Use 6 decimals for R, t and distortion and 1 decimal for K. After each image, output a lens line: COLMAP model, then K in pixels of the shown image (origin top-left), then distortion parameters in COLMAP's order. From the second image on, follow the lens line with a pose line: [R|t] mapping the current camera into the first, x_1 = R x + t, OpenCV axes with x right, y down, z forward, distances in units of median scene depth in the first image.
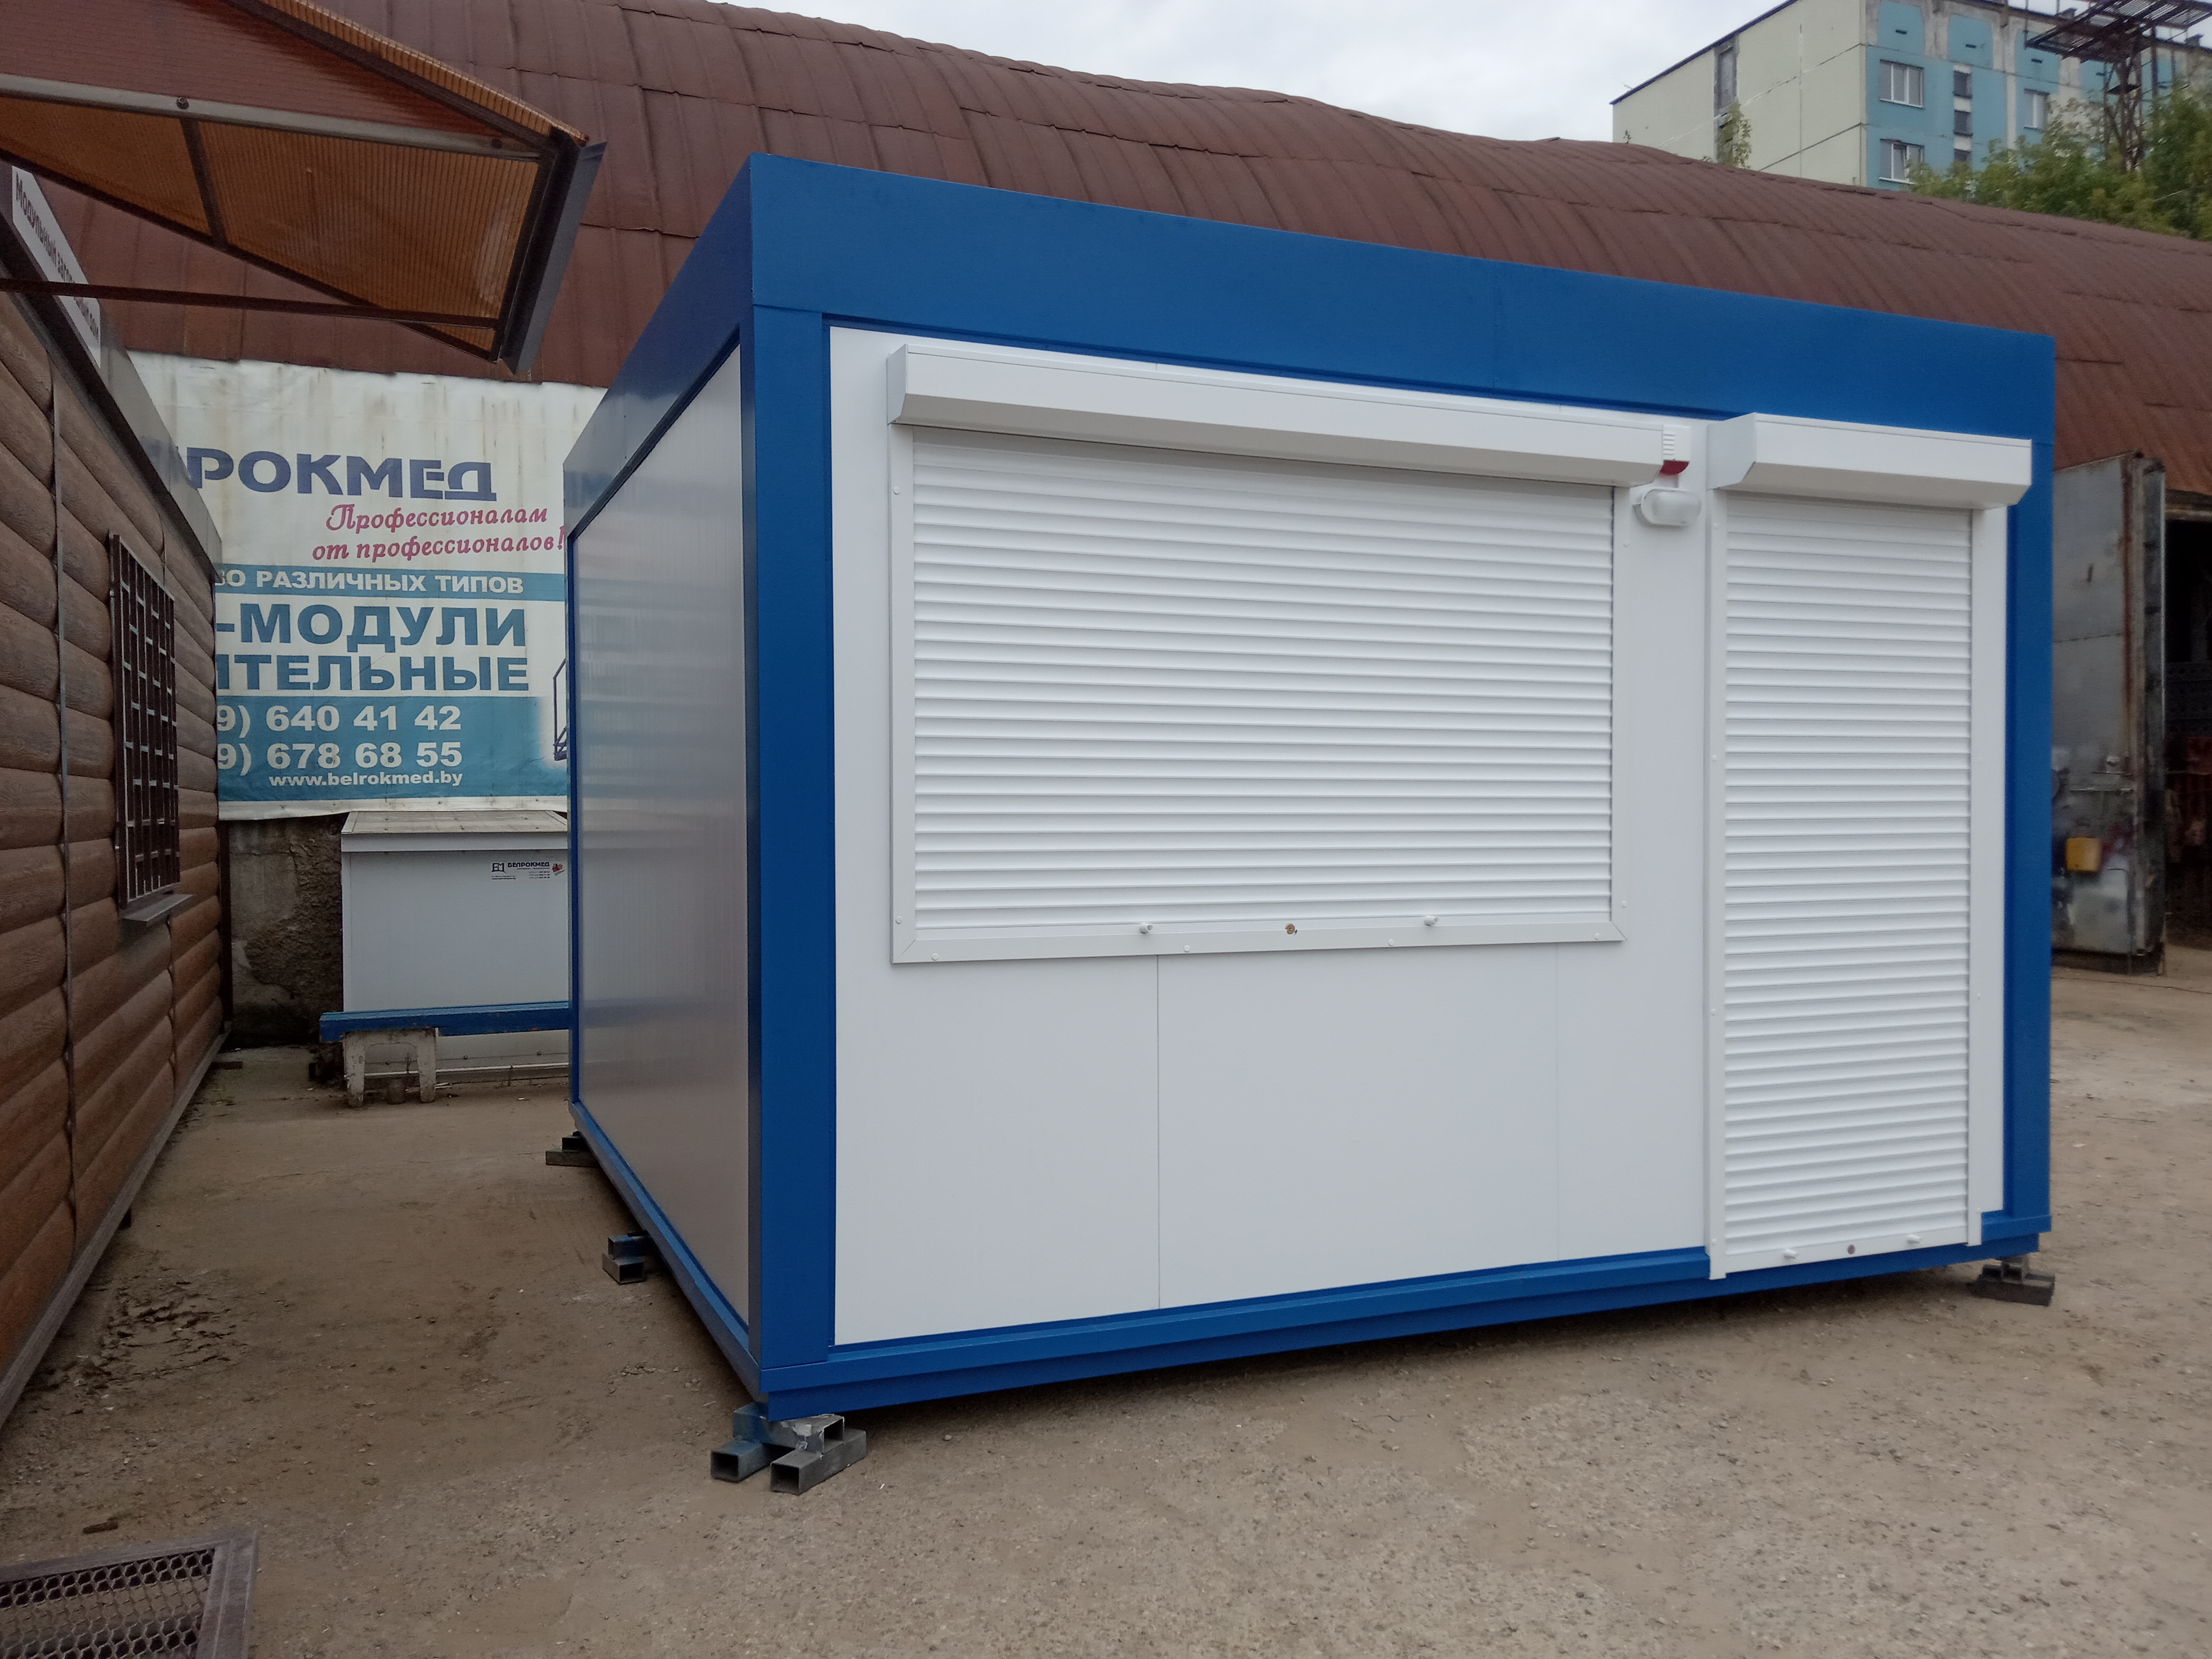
lens RADIAL K [[1774.2, 0, 1106.0], [0, 1774.2, 829.5], [0, 0, 1]] dist [0.003573, -0.008288]
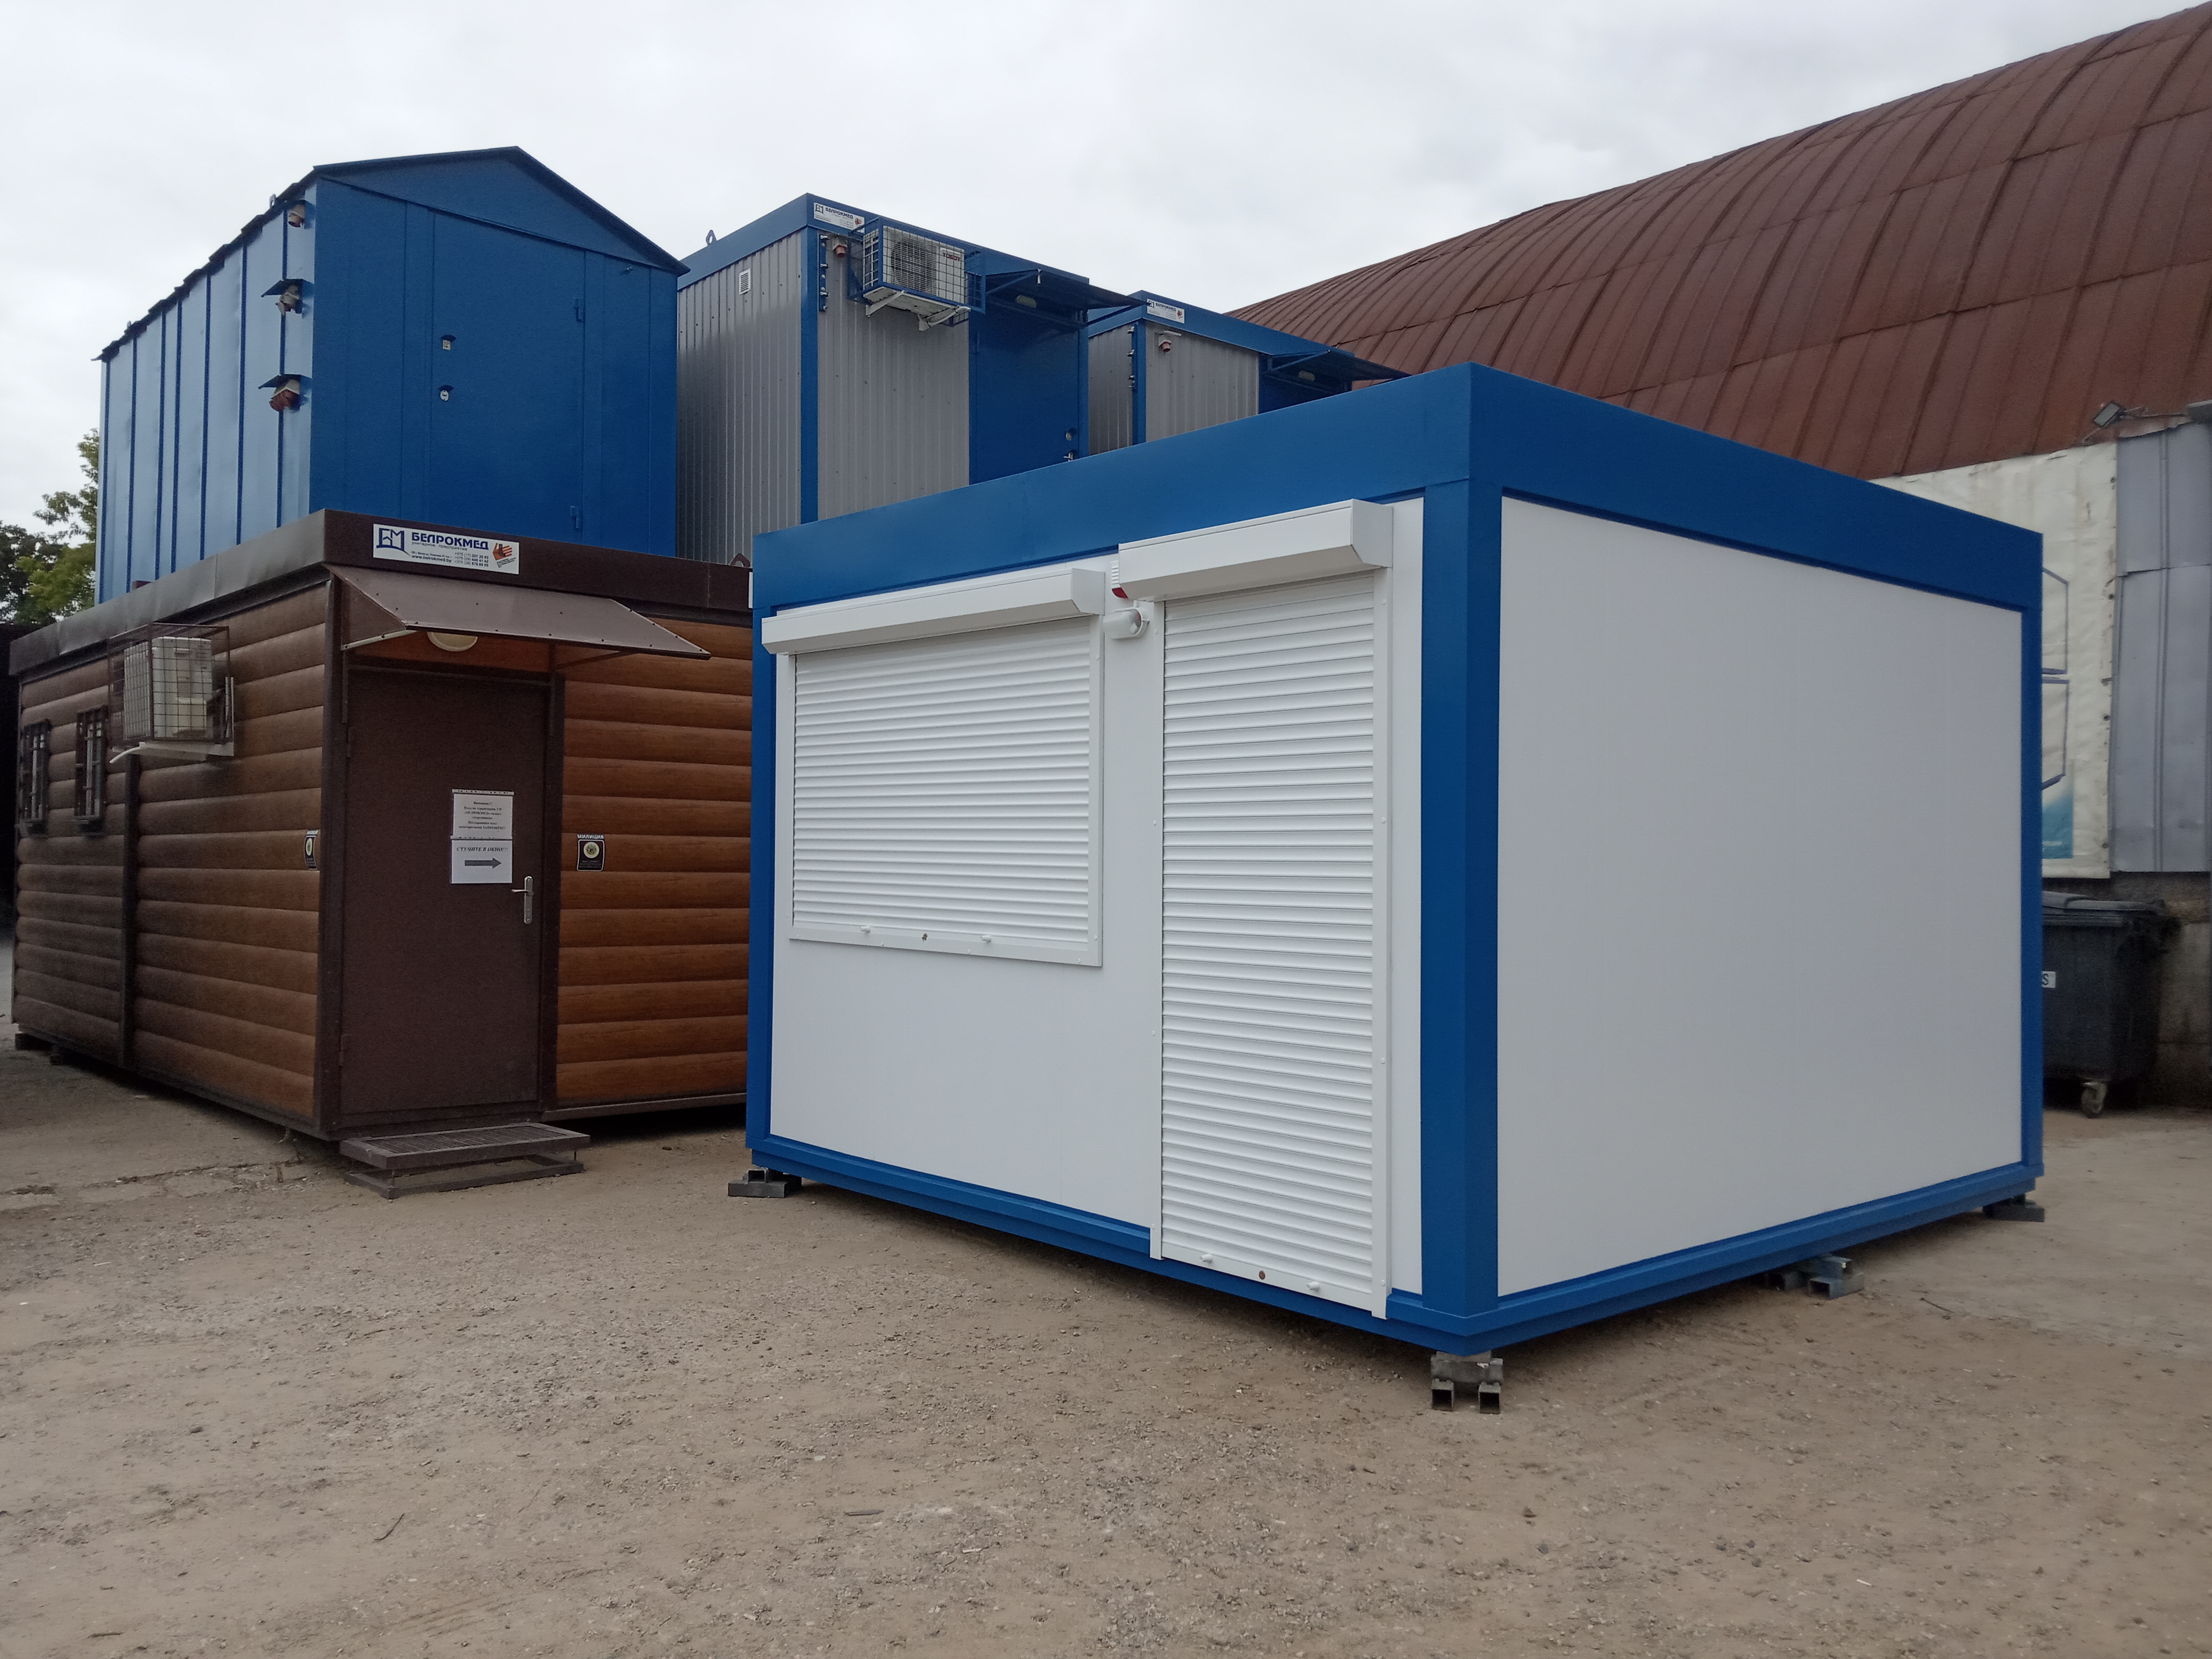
lens RADIAL K [[1774.2, 0, 1106.0], [0, 1774.2, 829.5], [0, 0, 1]] dist [0.003573, -0.008288]
pose [[0.324731, 0.002944, -0.945802, 1.509370], [-0.011740, 0.999931, -0.000918, -0.036215], [0.945734, 0.011402, 0.324743, 0.590975]]
